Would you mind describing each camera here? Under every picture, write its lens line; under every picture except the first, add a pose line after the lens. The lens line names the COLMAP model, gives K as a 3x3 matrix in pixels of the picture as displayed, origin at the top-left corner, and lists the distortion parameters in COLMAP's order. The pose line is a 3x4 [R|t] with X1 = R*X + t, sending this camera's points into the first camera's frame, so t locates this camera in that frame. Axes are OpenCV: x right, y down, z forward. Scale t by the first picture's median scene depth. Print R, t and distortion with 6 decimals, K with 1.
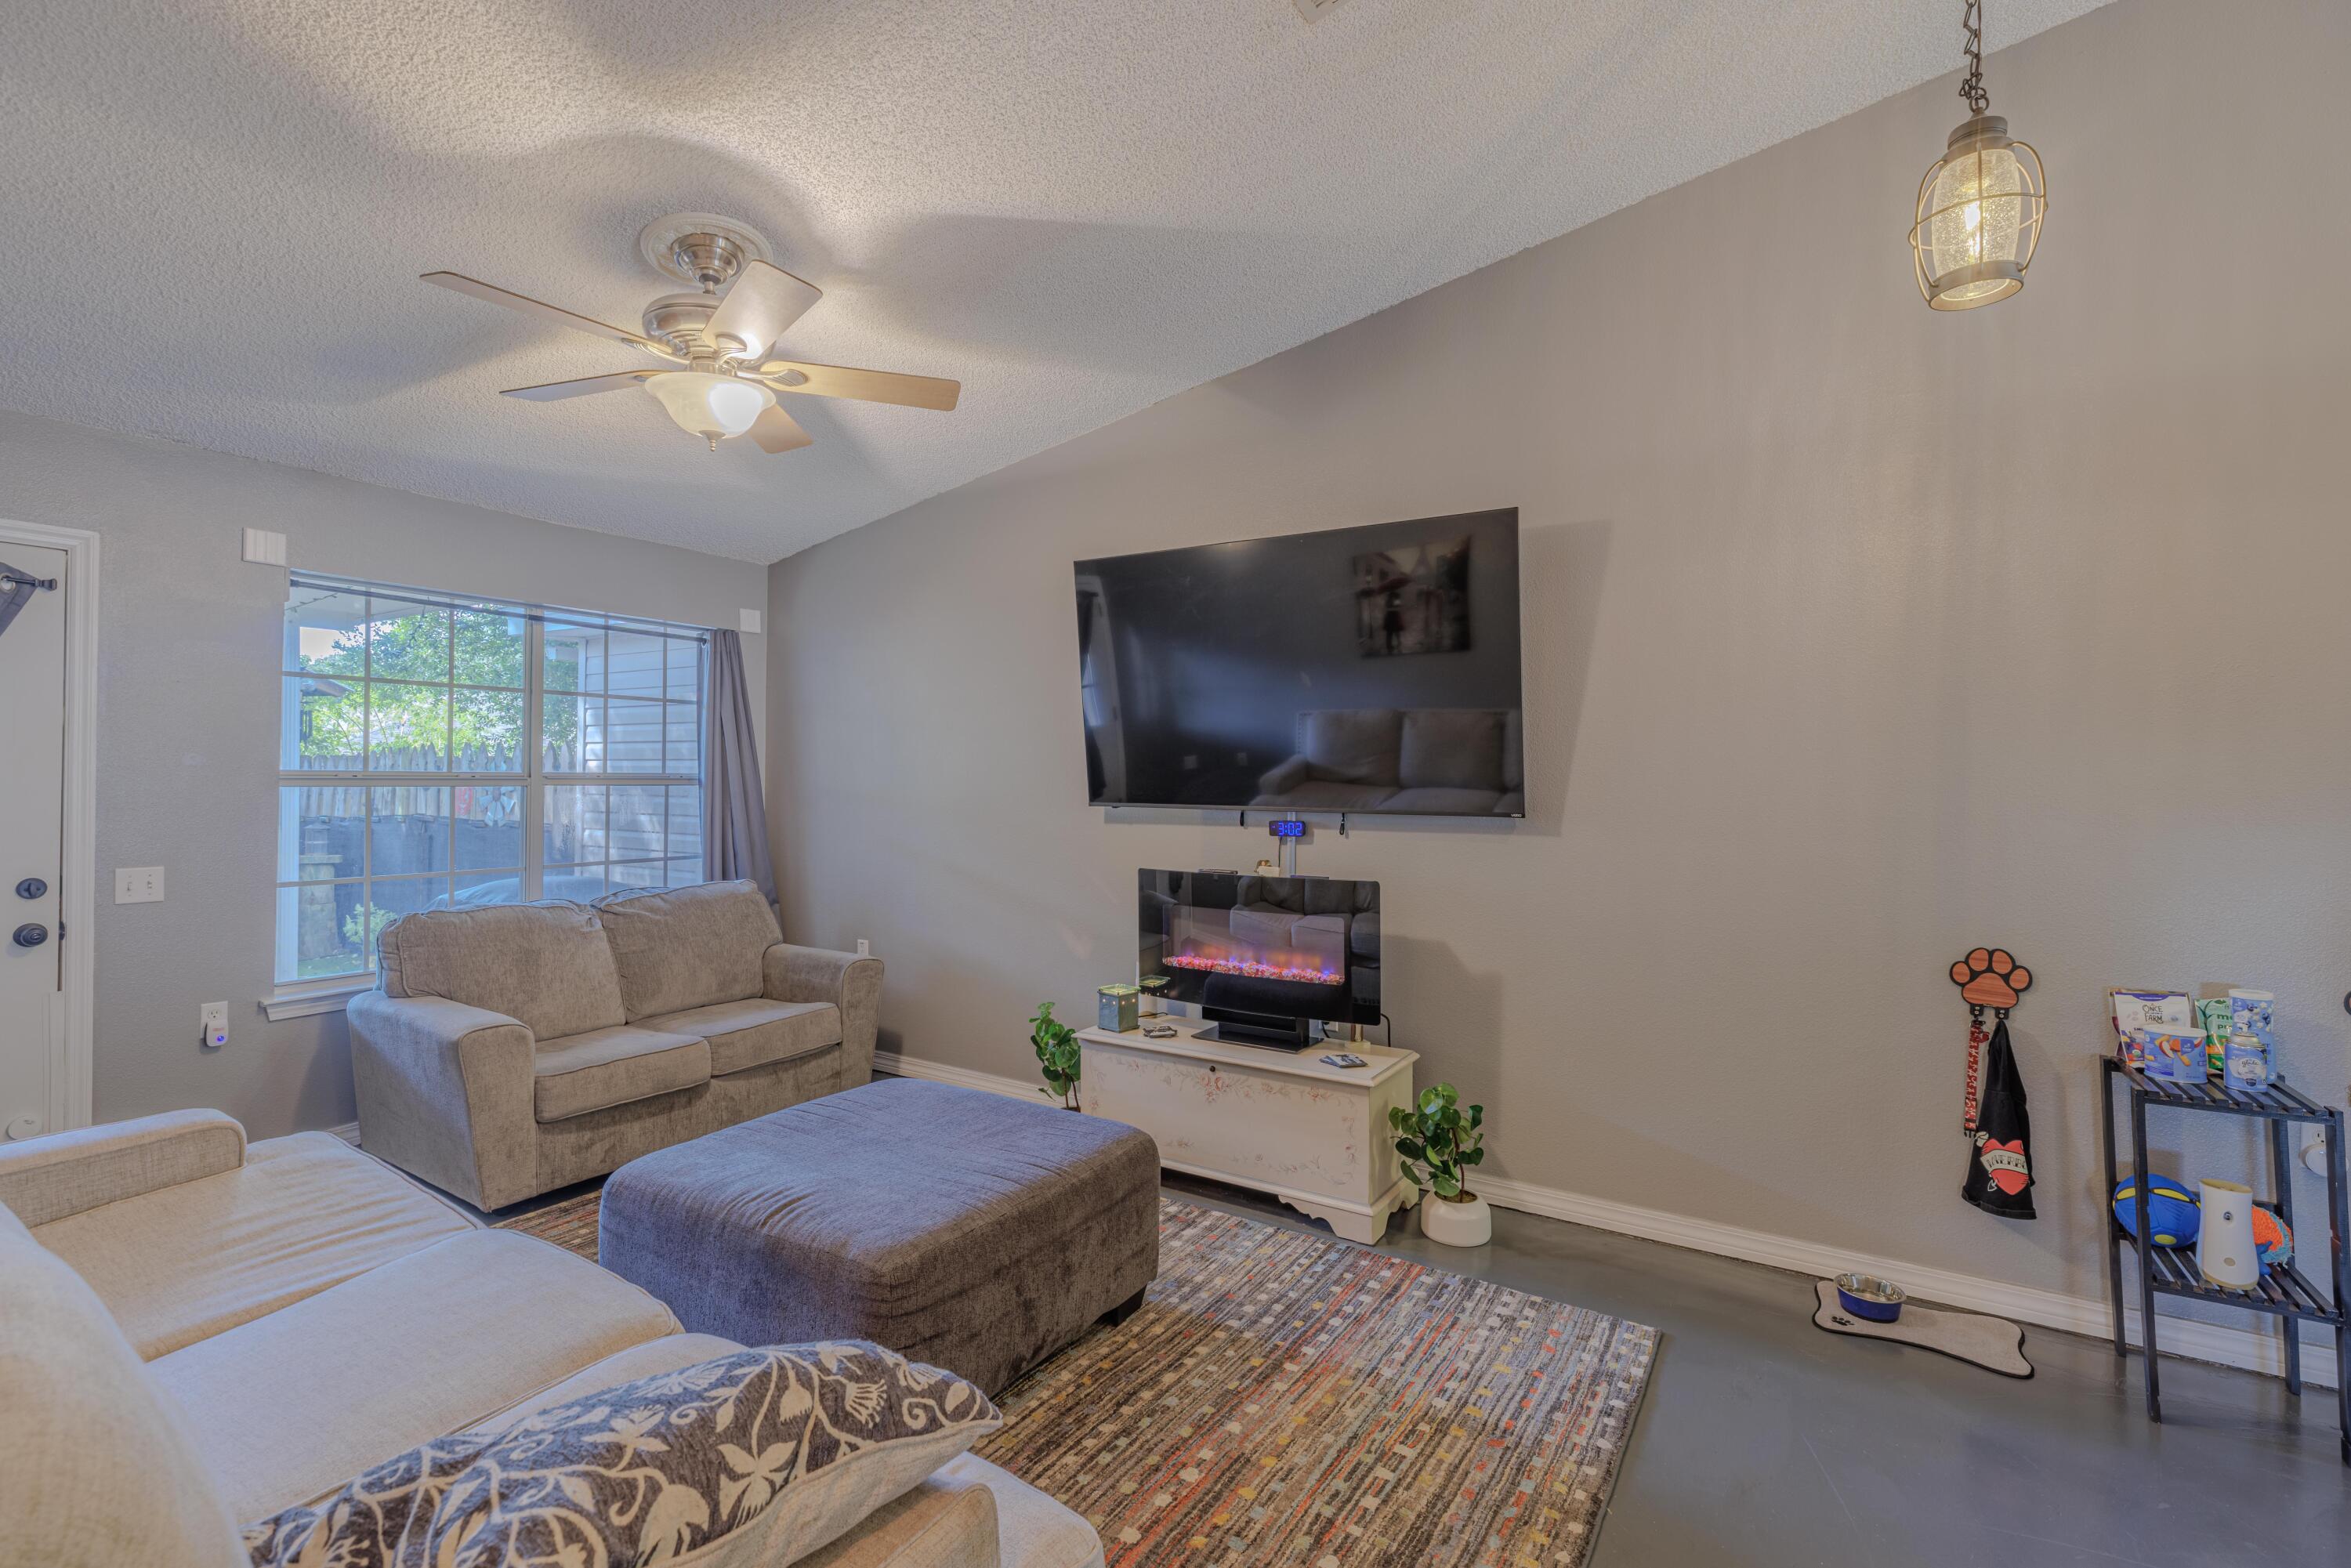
lens RADIAL K [[1046.5, 0, 1170.4], [0, 1046.5, 775.6], [0, 0, 1]] dist [0.002378, 0.000197]
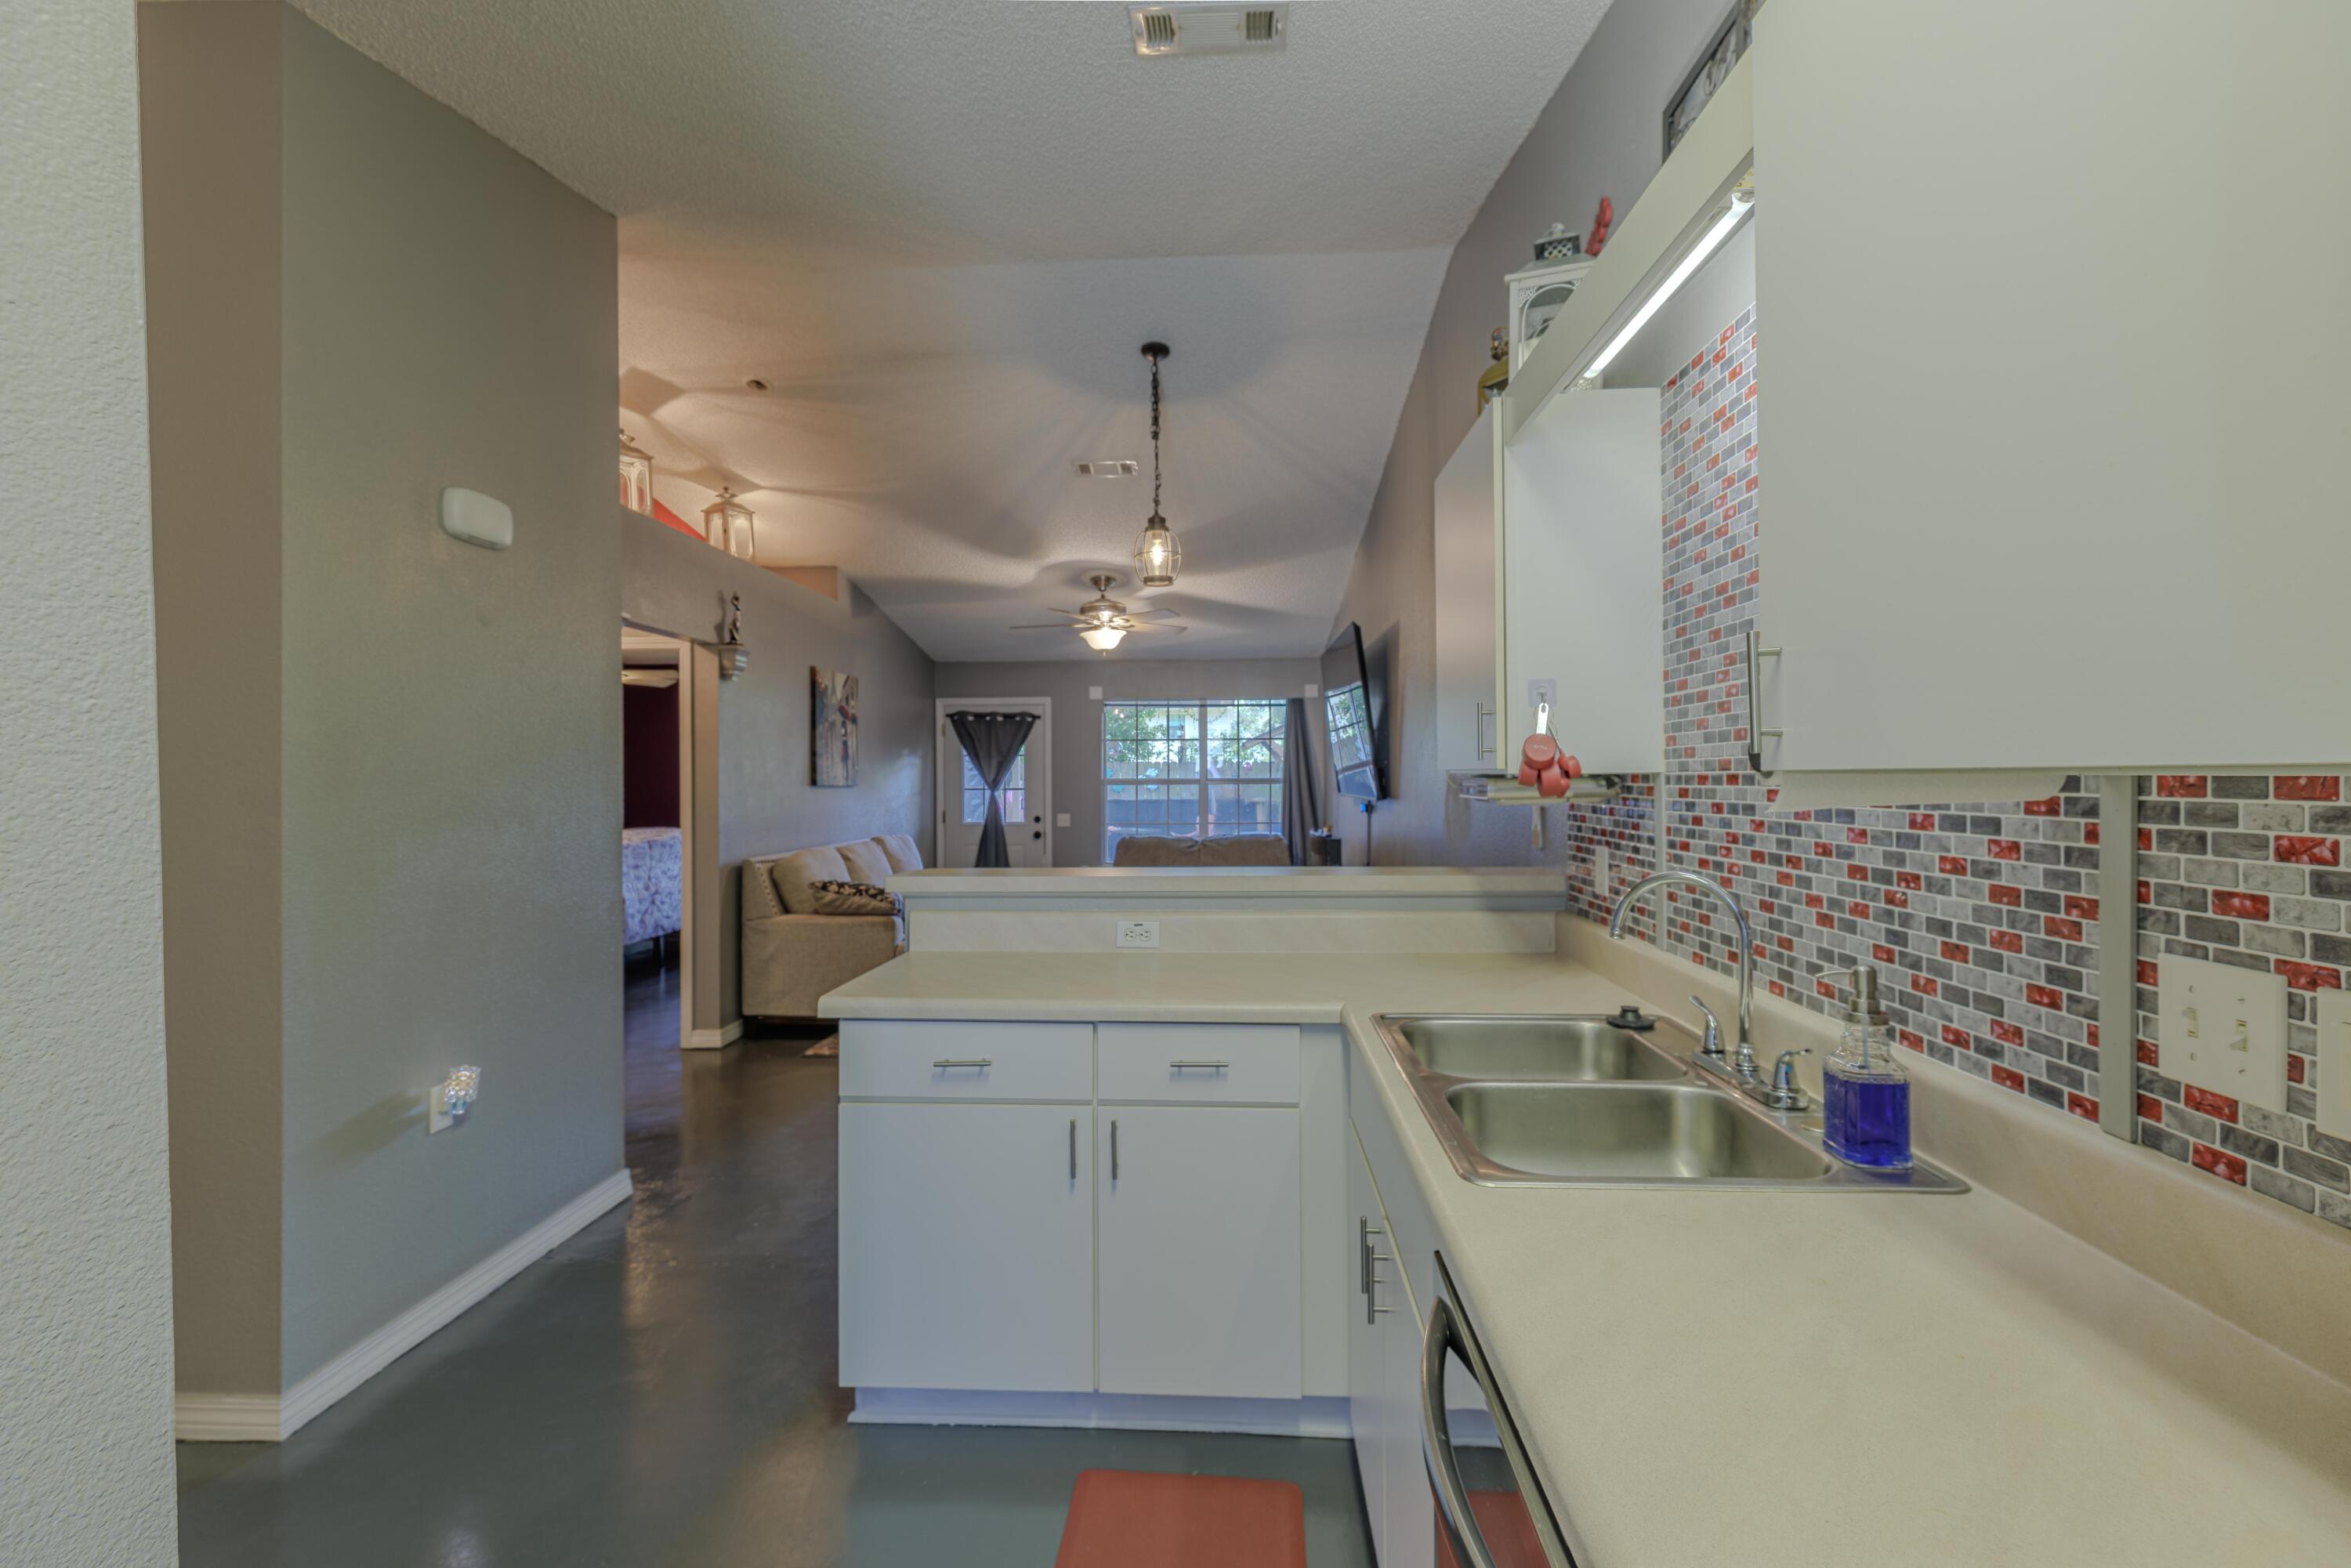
lens RADIAL K [[1046.5, 0, 1170.4], [0, 1046.5, 775.6], [0, 0, 1]] dist [0.002378, 0.000197]
pose [[0.479646, -0.011659, -0.877385, 1.974387], [0.015573, 0.999867, -0.004773, 0.003538], [0.877324, -0.011374, 0.479763, -0.111508]]
